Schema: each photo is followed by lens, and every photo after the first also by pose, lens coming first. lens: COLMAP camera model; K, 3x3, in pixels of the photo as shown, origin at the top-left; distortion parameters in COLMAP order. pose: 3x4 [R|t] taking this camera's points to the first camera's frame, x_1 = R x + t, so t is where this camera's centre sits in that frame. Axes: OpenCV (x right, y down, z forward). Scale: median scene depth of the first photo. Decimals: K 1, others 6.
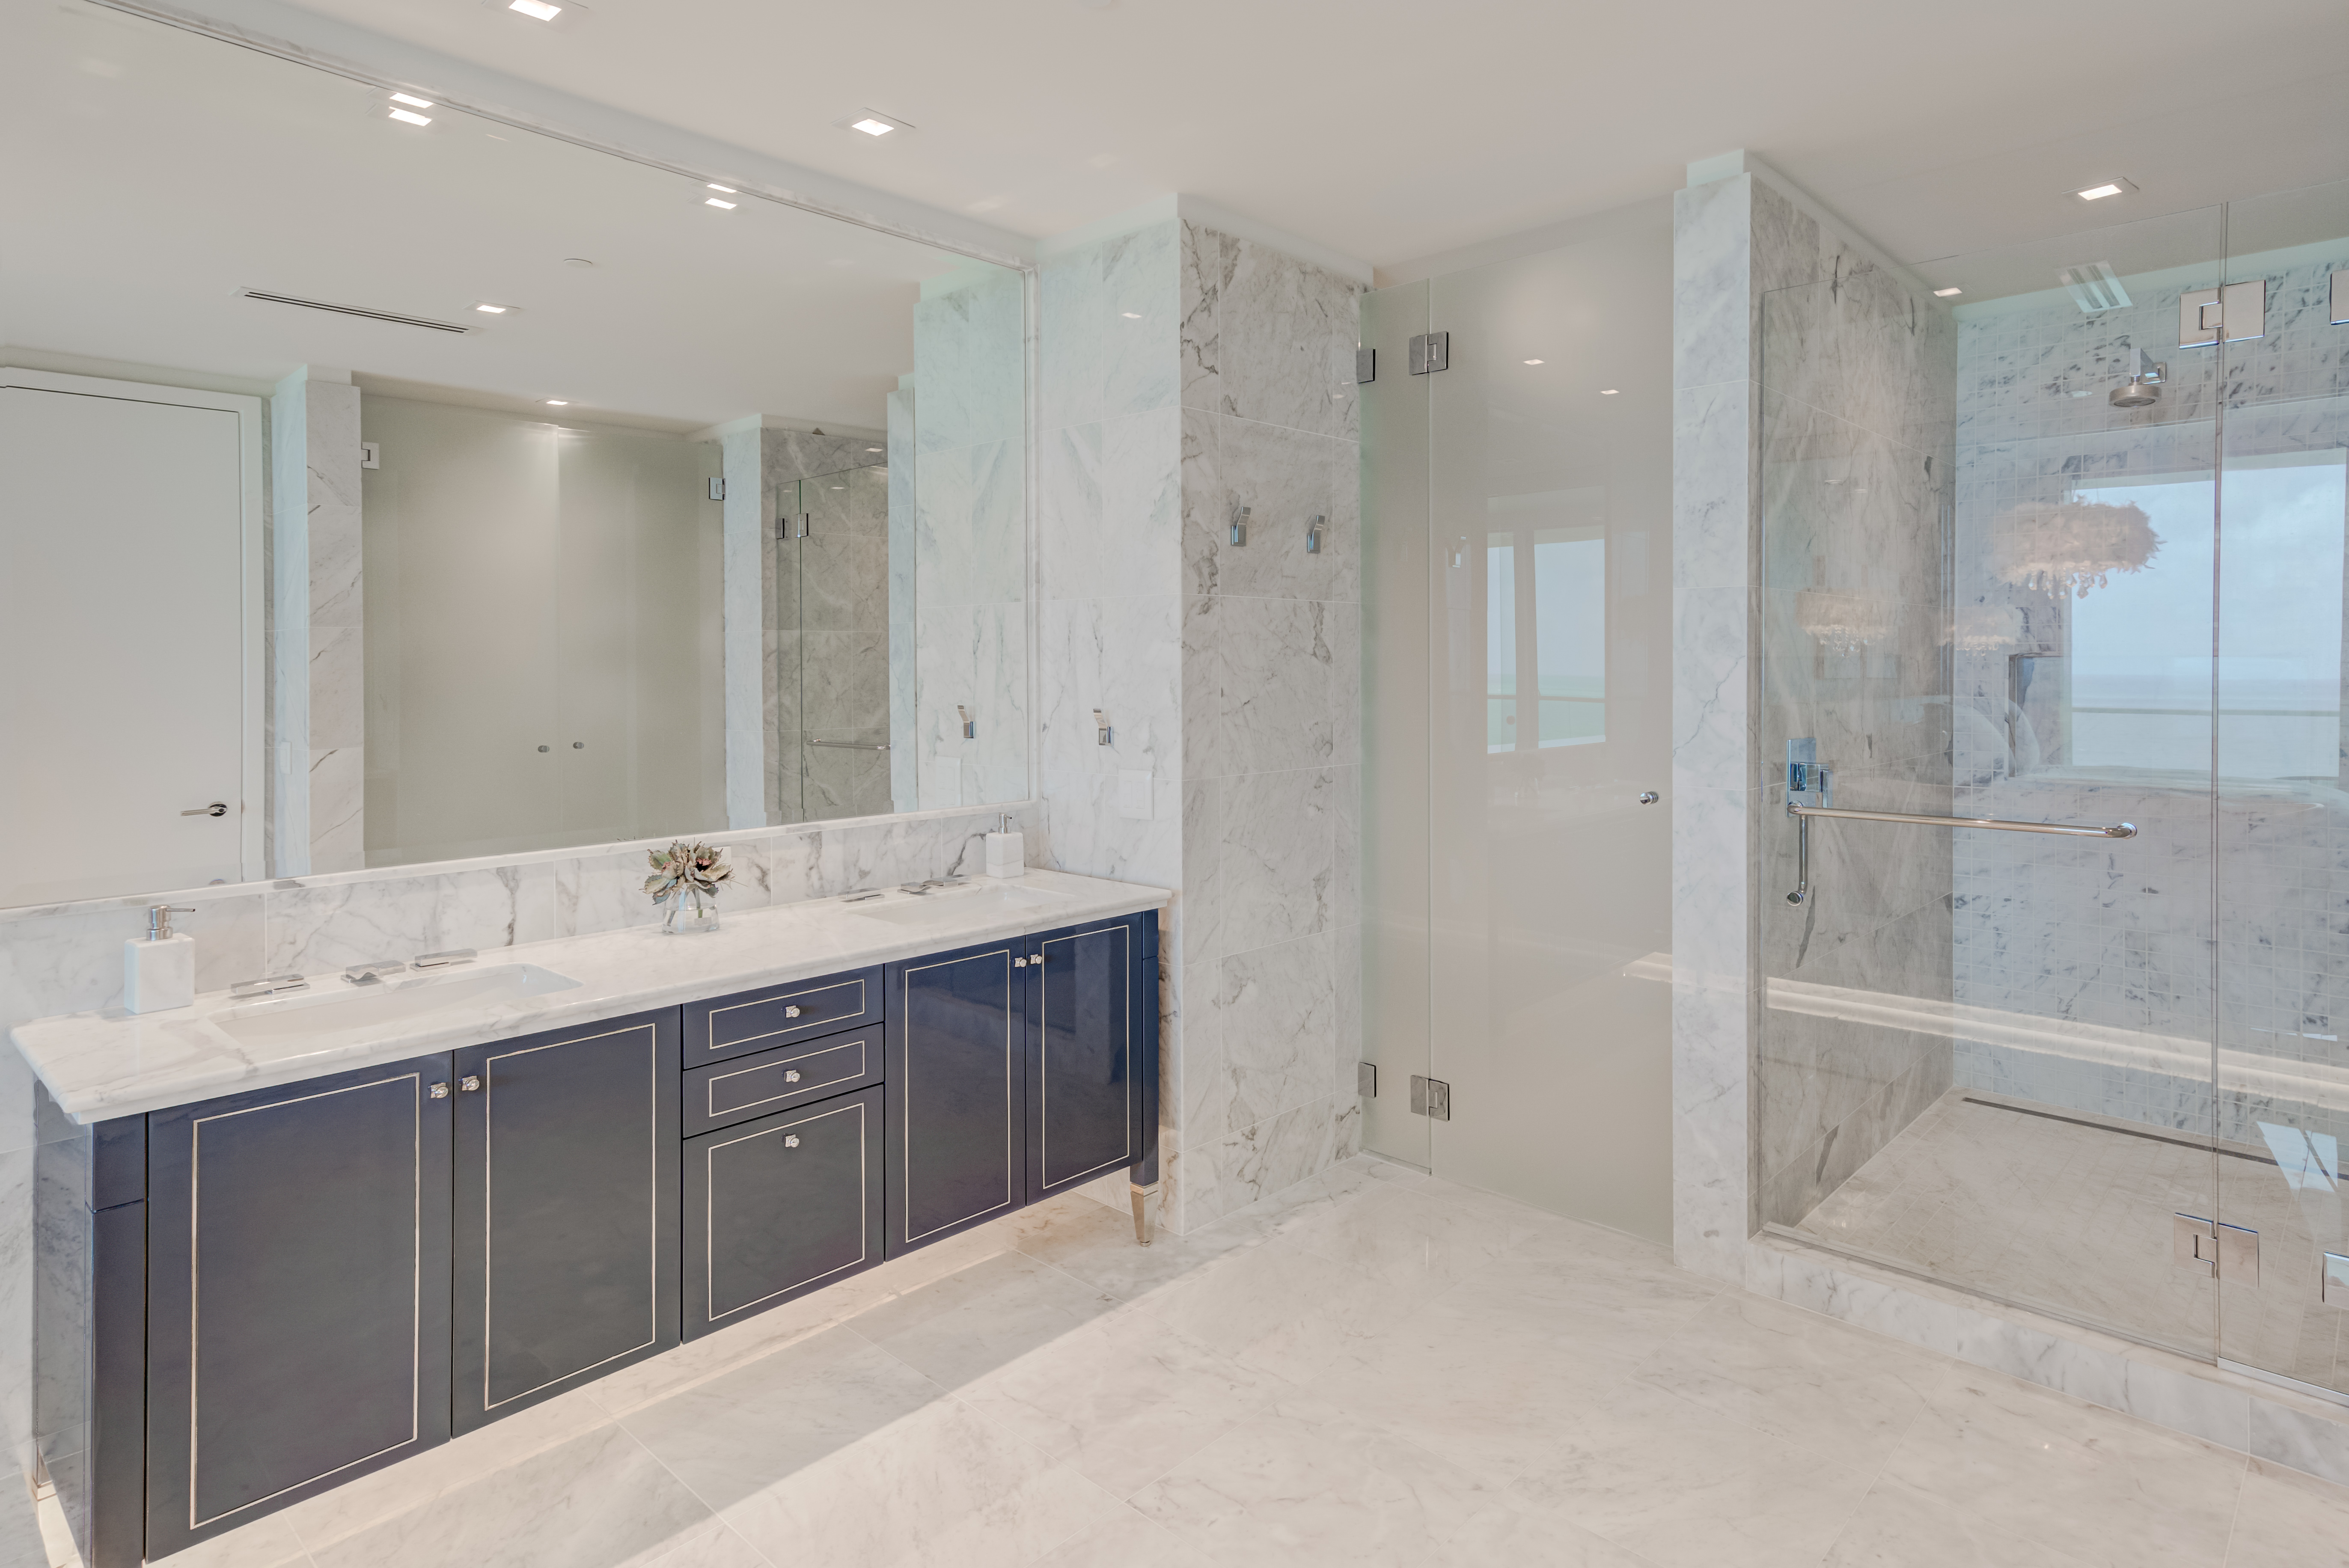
lens RADIAL K [[1289.4, 0, 1240.7], [0, 1289.4, 686.5], [0, 0, 1]] dist [0.030160, 0.002033]
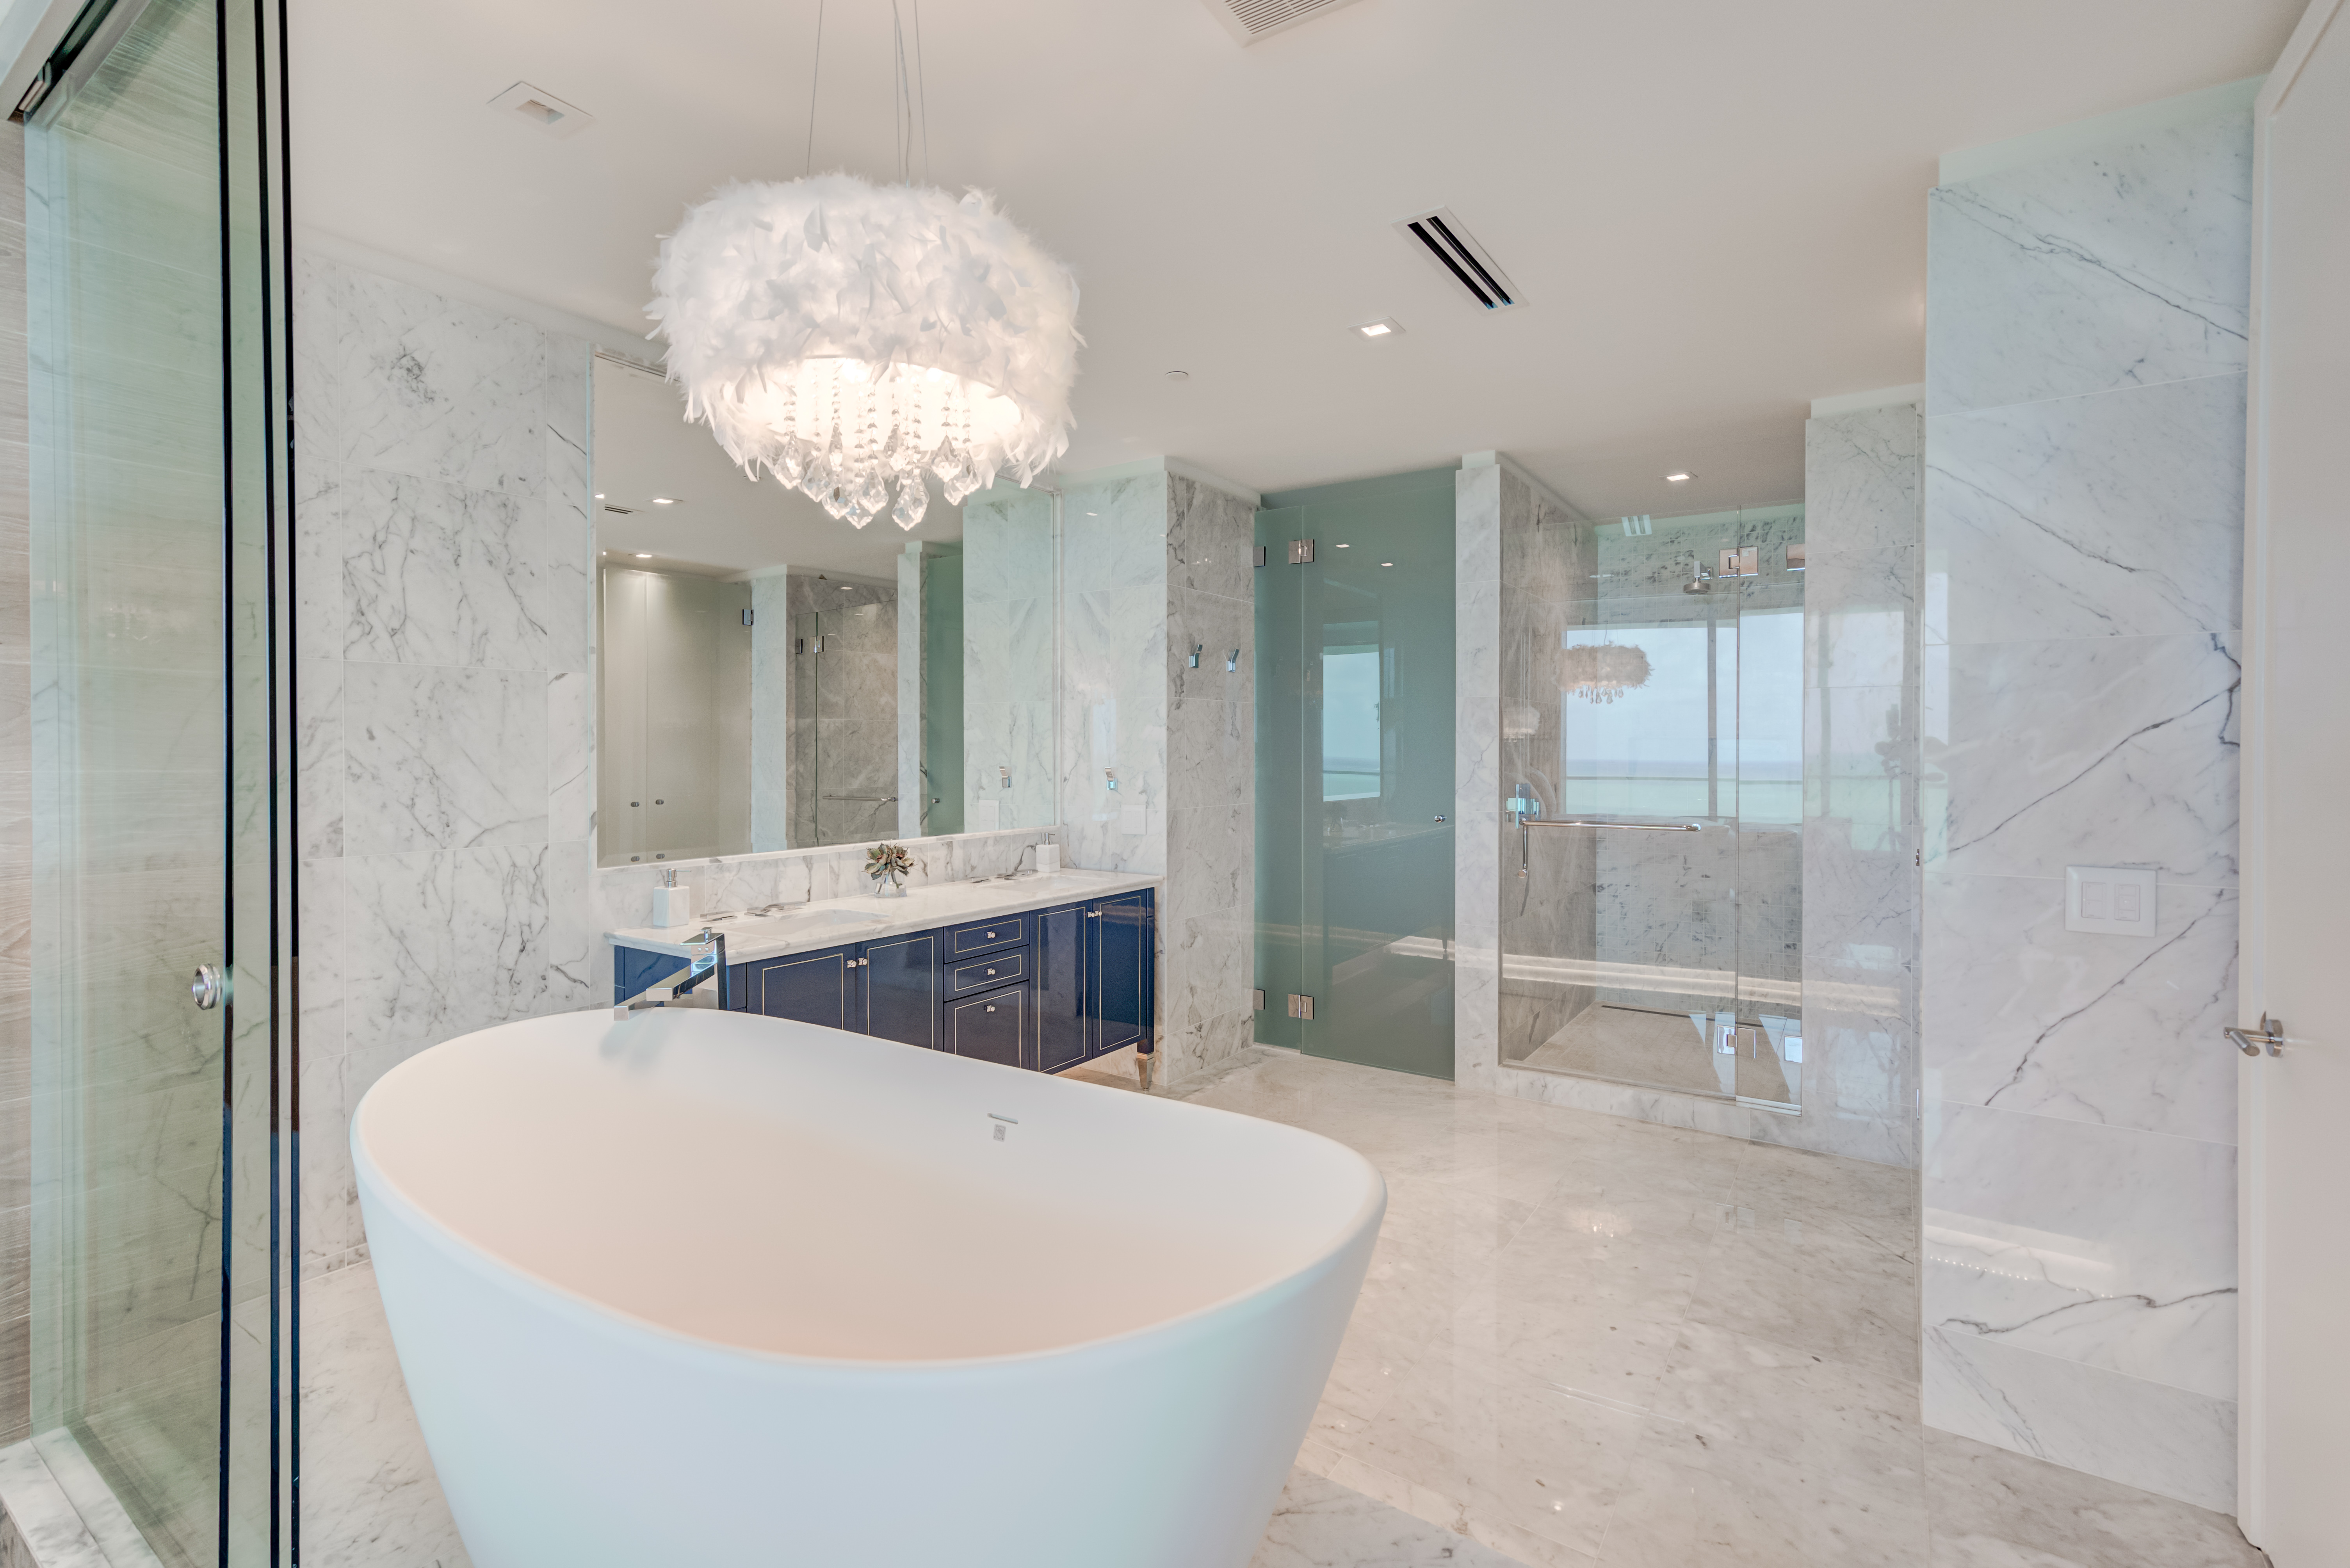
lens RADIAL K [[1061.7, 0, 1125.5], [0, 1061.7, 761.9], [0, 0, 1]] dist [0.000168, 0.000193]
pose [[0.993846, 0.002223, 0.110745, -0.243833], [-0.001531, 0.999979, -0.006331, 0.019902], [-0.110756, 0.006123, 0.993829, -0.338162]]
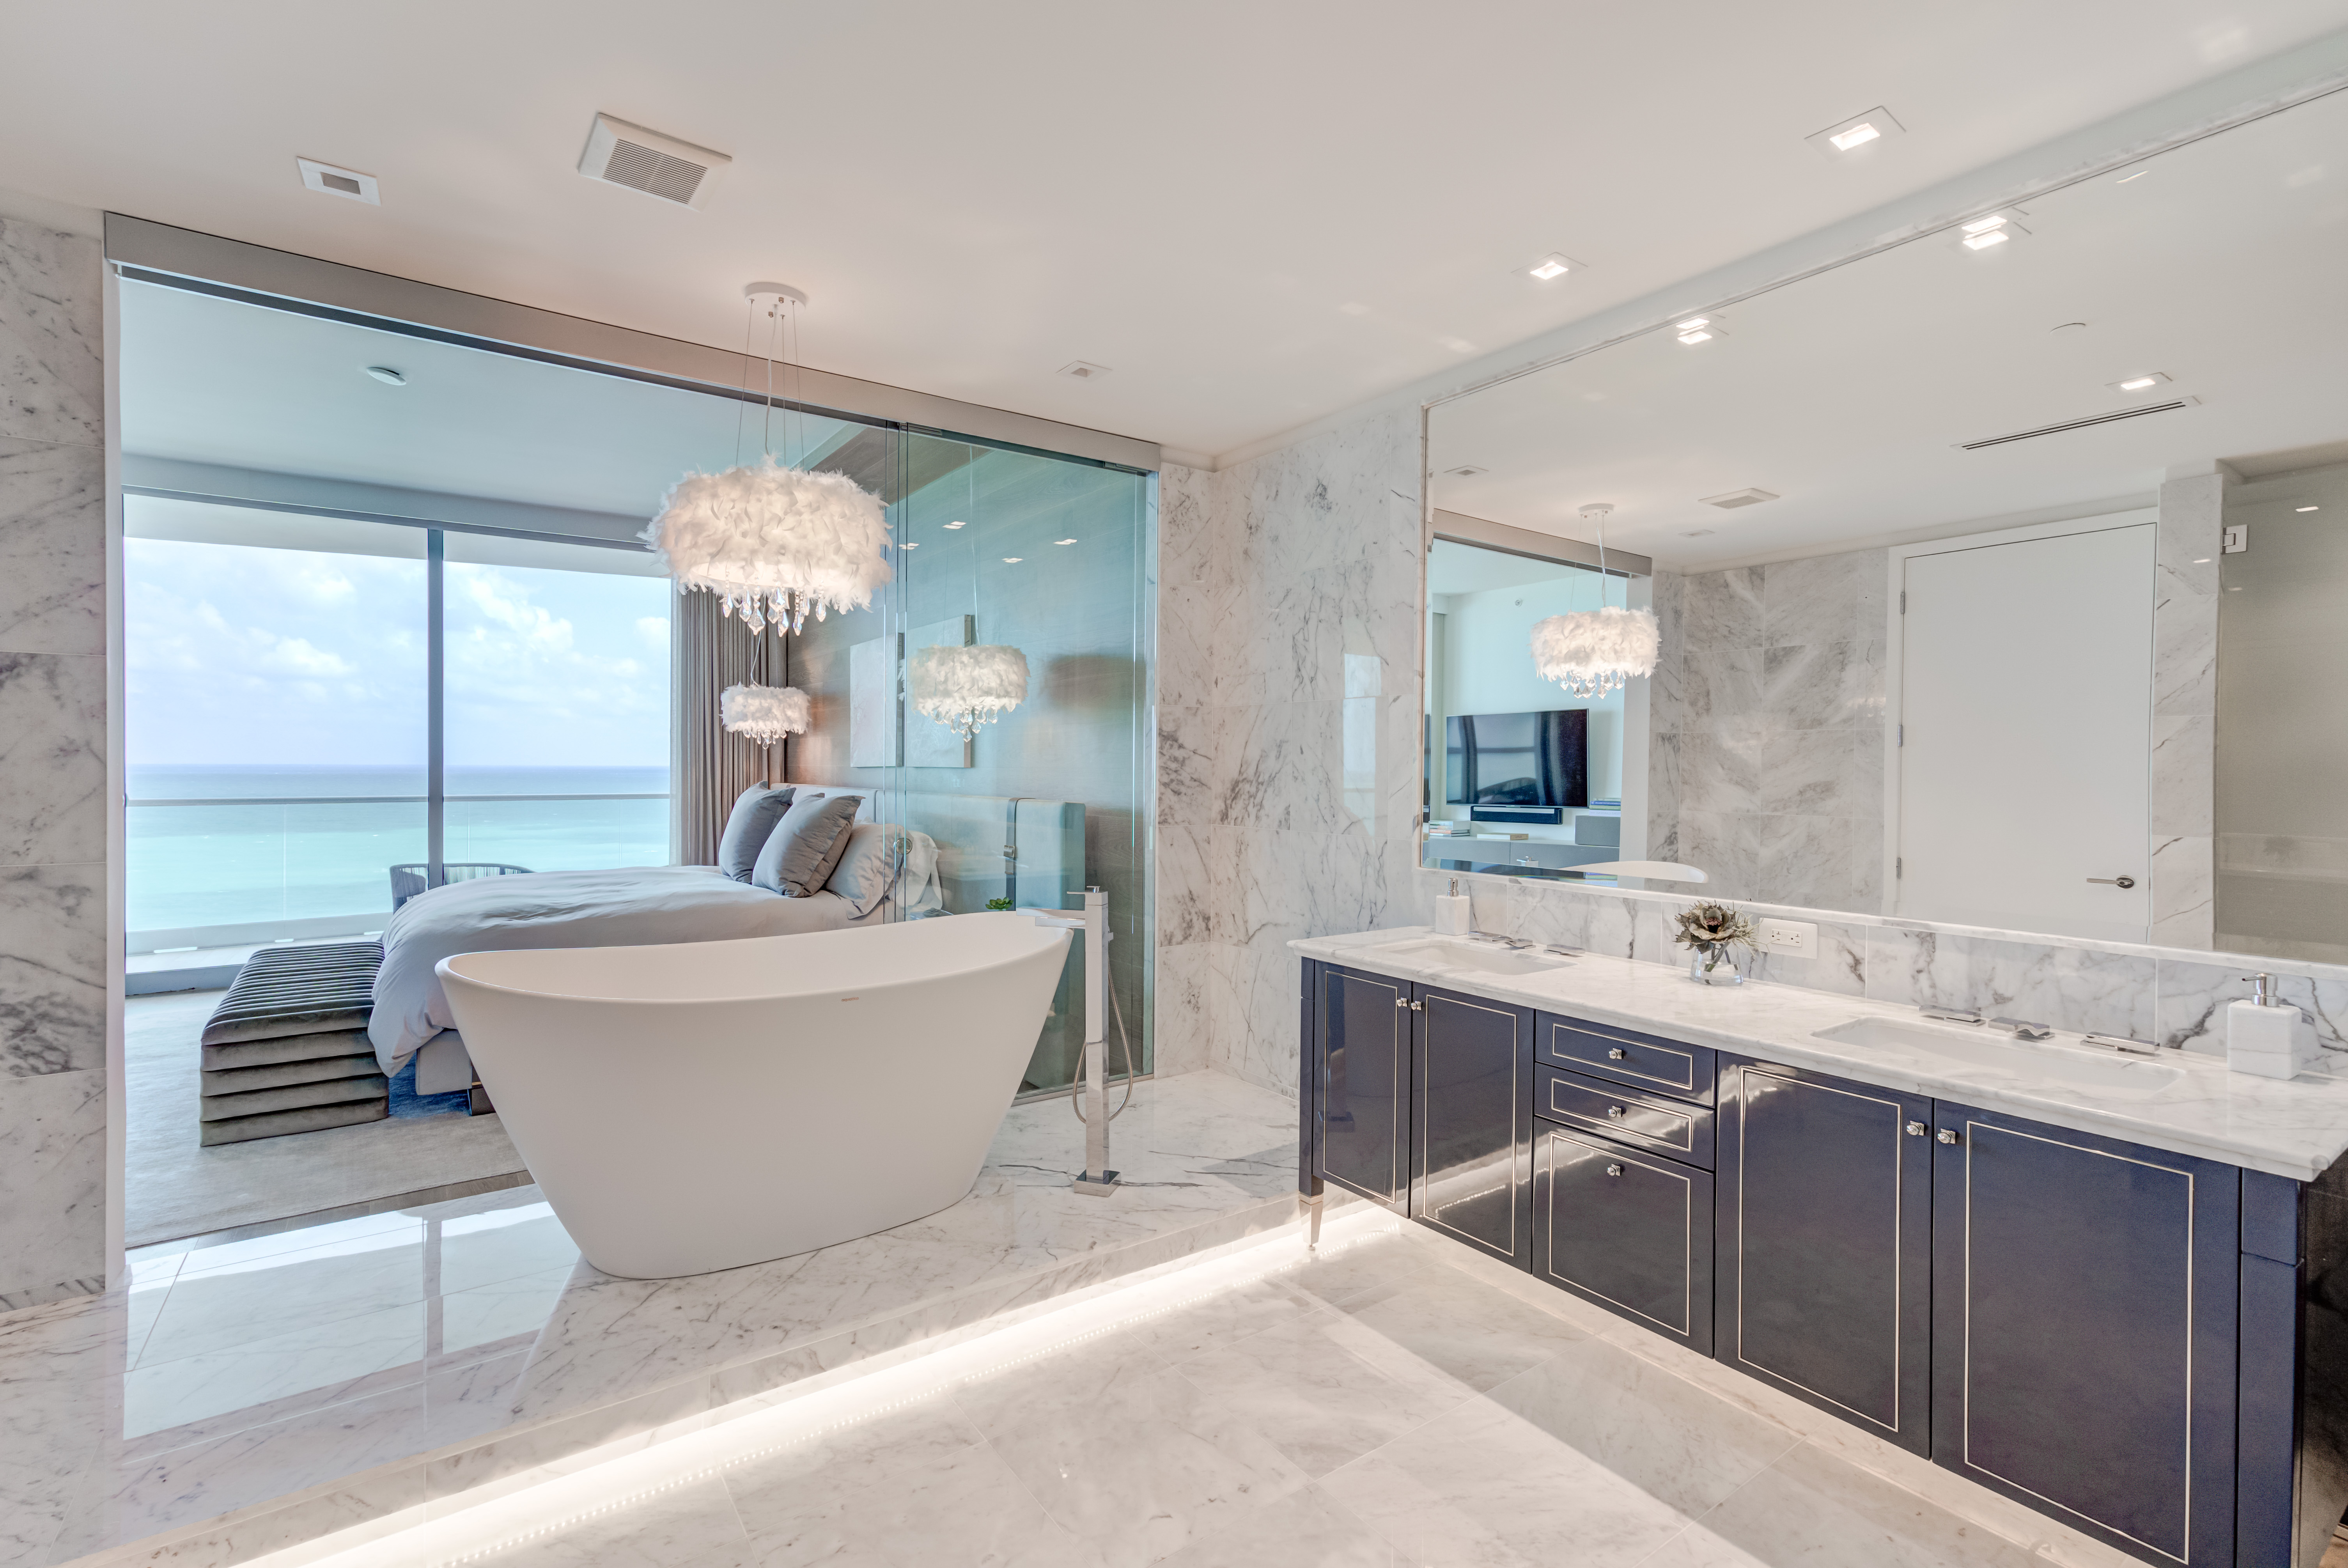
lens RADIAL K [[1060.8, 0, 1124.6], [0, 1060.8, 762.0], [0, 0, 1]] dist [0.000168, 0.000193]
pose [[-0.242989, 0.002185, -0.970026, 0.478601], [-0.022926, 0.999705, 0.007995, 0.003425], [0.969758, 0.024181, -0.242868, 0.610861]]
